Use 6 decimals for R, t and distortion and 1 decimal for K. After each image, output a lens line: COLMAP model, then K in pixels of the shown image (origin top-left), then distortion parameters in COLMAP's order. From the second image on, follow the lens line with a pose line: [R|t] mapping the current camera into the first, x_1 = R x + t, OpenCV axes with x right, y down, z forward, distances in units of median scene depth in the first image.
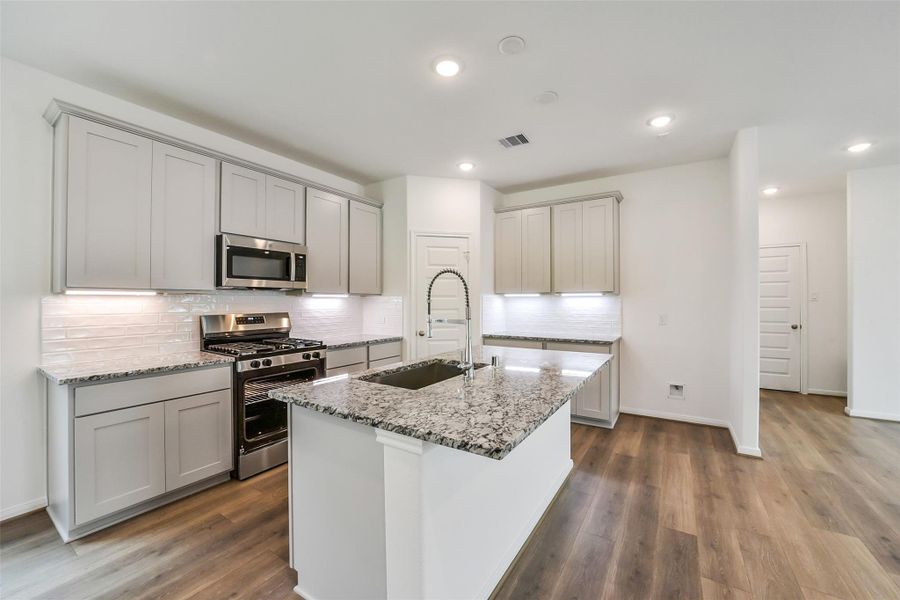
lens RADIAL K [[351.8, 0, 452.3], [0, 351.8, 300.1], [0, 0, 1]] dist [-0.034272, 0.008107]
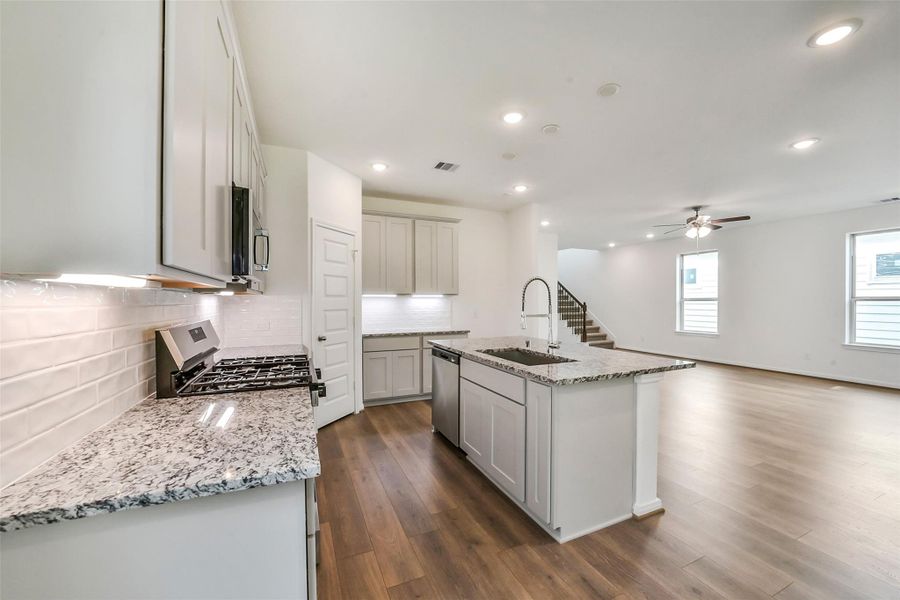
lens RADIAL K [[354.3, 0, 452.6], [0, 354.3, 301.6], [0, 0, 1]] dist [-0.035567, 0.009455]
pose [[0.548771, -0.001214, 0.835972, -0.832082], [-0.002197, 0.999993, 0.002894, 0.000918], [-0.835970, -0.003425, 0.548764, 0.324201]]
